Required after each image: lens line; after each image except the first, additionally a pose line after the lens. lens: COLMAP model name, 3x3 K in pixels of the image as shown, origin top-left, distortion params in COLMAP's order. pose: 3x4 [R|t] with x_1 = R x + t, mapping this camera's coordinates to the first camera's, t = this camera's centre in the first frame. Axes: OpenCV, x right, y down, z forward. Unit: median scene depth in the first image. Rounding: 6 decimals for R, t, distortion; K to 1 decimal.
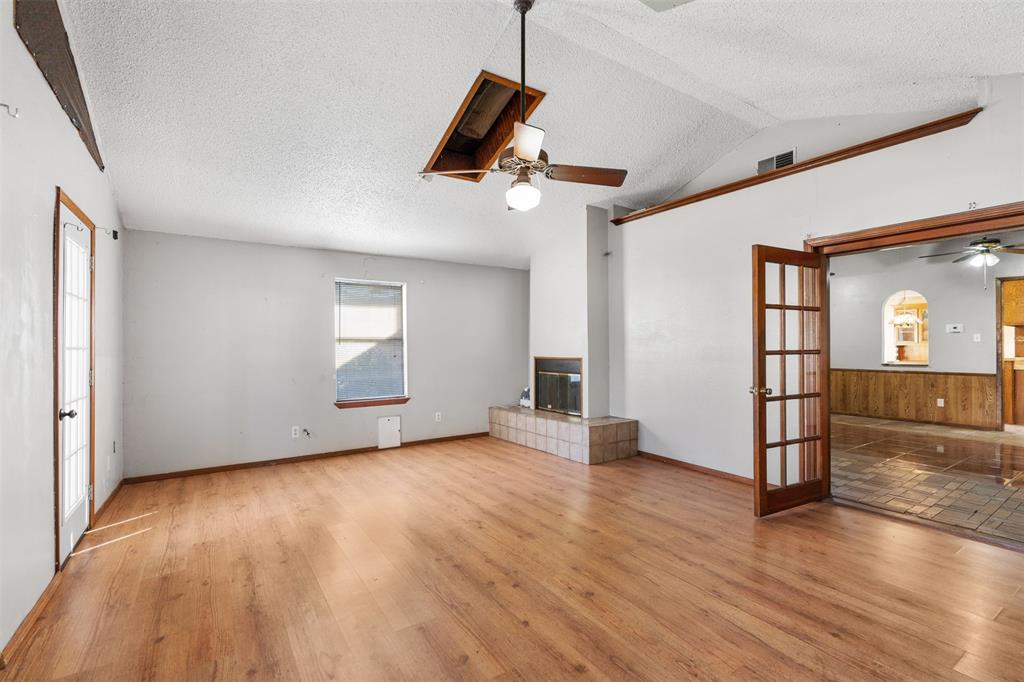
lens RADIAL K [[464.4, 0, 512.7], [0, 464.4, 343.6], [0, 0, 1]] dist [0.000973, 0.000328]
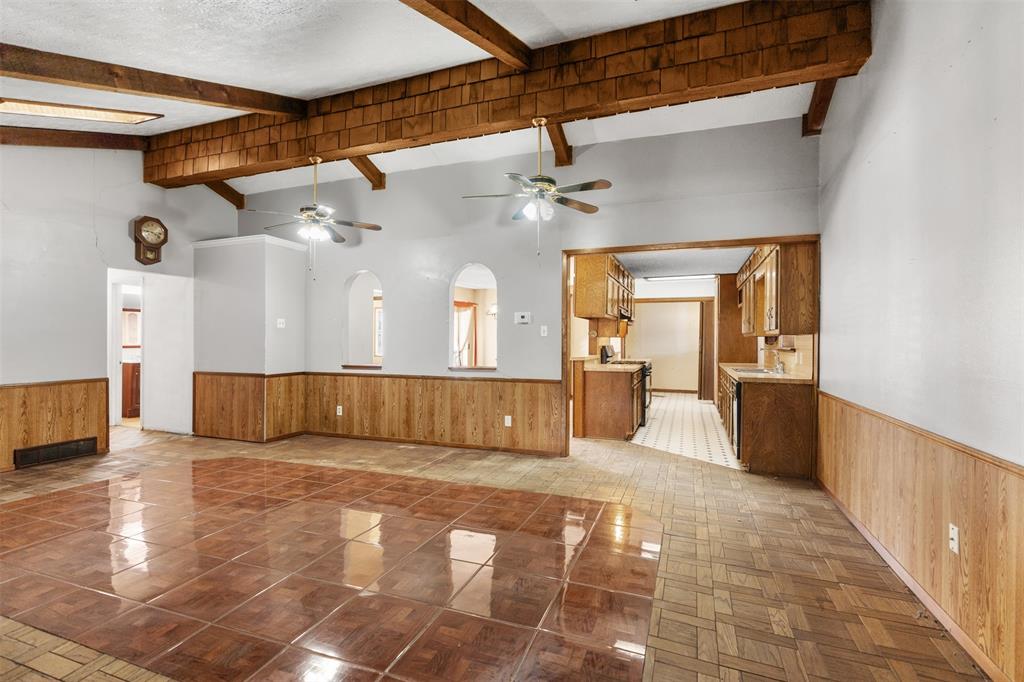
lens RADIAL K [[464.4, 0, 514.8], [0, 464.4, 339.9], [0, 0, 1]] dist [0.000973, 0.000328]
pose [[0.813778, 0.000883, 0.581176, 0.498797], [-0.005866, 0.999960, 0.006695, -0.002859], [-0.581147, -0.008857, 0.813751, 0.401107]]
